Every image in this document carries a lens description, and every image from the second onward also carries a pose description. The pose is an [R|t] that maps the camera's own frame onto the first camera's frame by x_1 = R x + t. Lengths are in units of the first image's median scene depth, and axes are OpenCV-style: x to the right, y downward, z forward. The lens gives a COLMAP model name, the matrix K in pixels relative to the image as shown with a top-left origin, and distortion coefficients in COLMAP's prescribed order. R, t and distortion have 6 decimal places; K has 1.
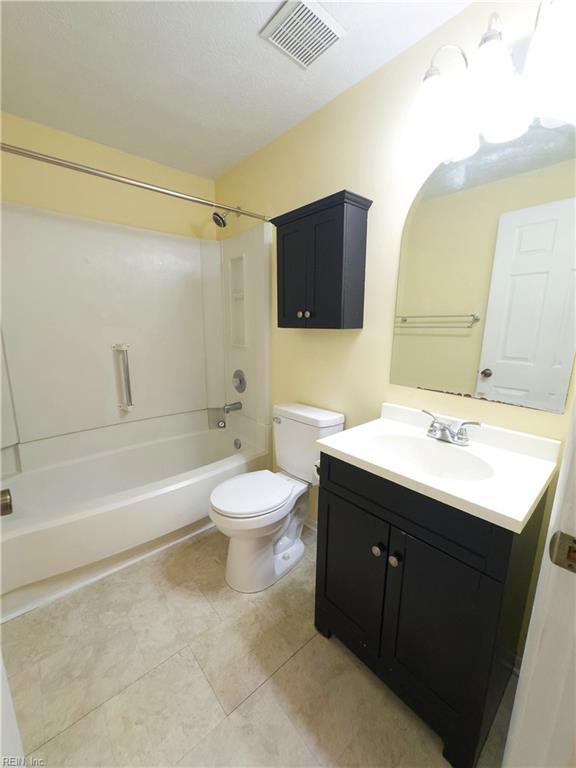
lens RADIAL K [[309.8, 0, 289.3], [0, 309.8, 384.1], [0, 0, 1]] dist [-0.005475, 0.001336]
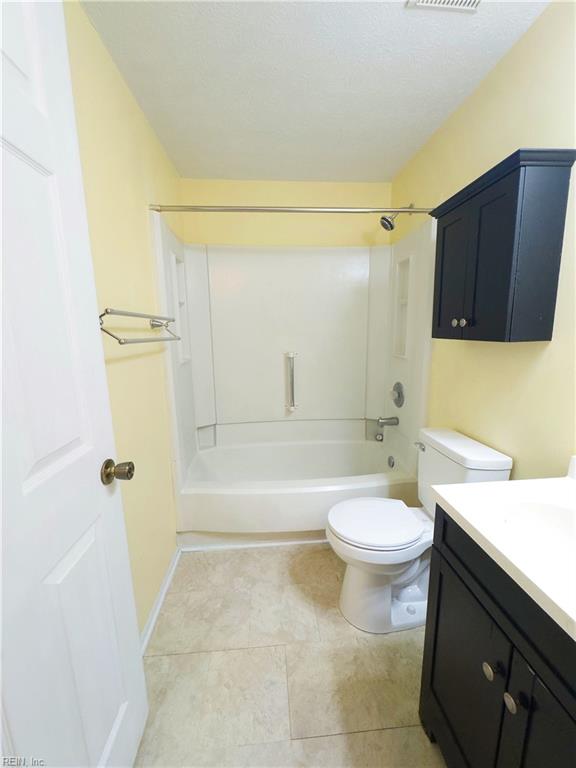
lens RADIAL K [[309.8, 0, 288.3], [0, 309.8, 384.0], [0, 0, 1]] dist [-0.005475, 0.001336]
pose [[0.800924, 0.086117, -0.592541, 0.199673], [-0.093805, 0.995430, 0.017877, -0.045207], [0.591373, 0.041266, 0.805342, 0.117601]]
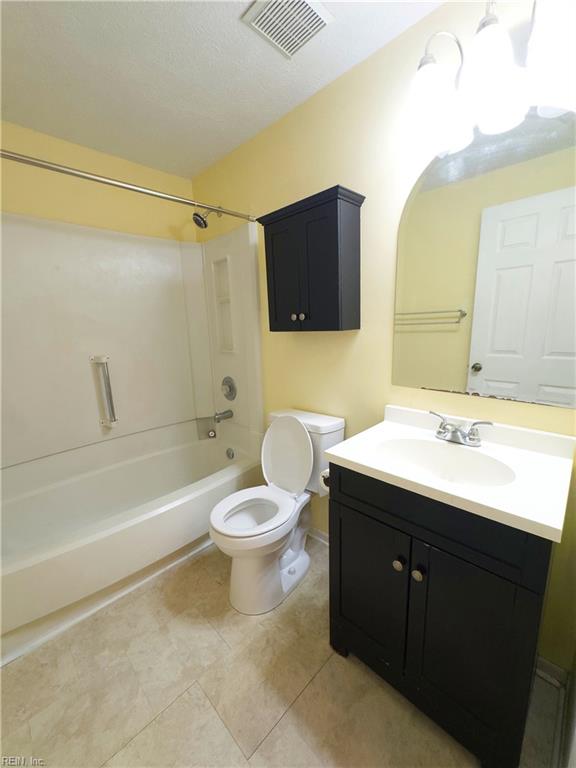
lens RADIAL K [[309.8, 0, 289.2], [0, 309.8, 384.1], [0, 0, 1]] dist [-0.005475, 0.001336]
pose [[0.996807, -0.052801, 0.059901, -0.054317], [0.052938, 0.998598, -0.000696, -0.021249], [-0.059780, 0.003865, 0.998204, 0.055046]]
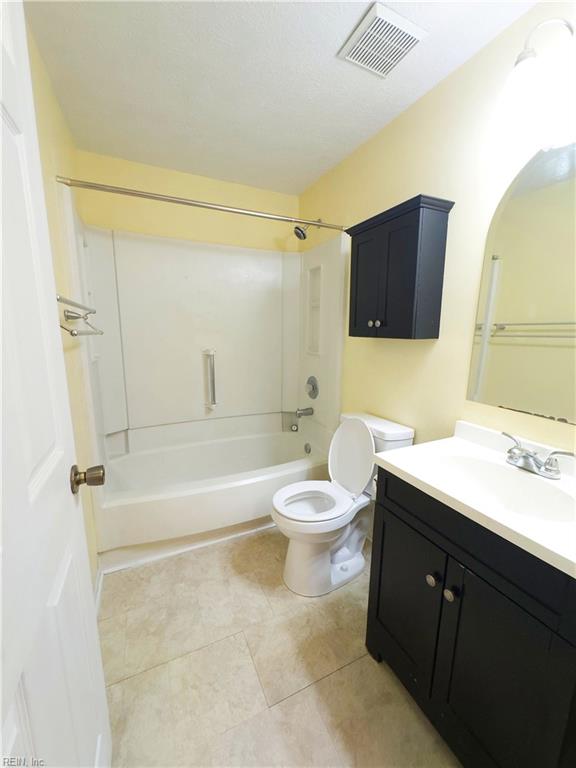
lens RADIAL K [[309.8, 0, 288.9], [0, 309.8, 384.2], [0, 0, 1]] dist [-0.005475, 0.001336]
pose [[0.961852, 0.049559, -0.269042, 0.067018], [-0.054246, 0.998477, -0.010009, -0.010006], [0.268137, 0.024221, 0.963076, -0.013287]]
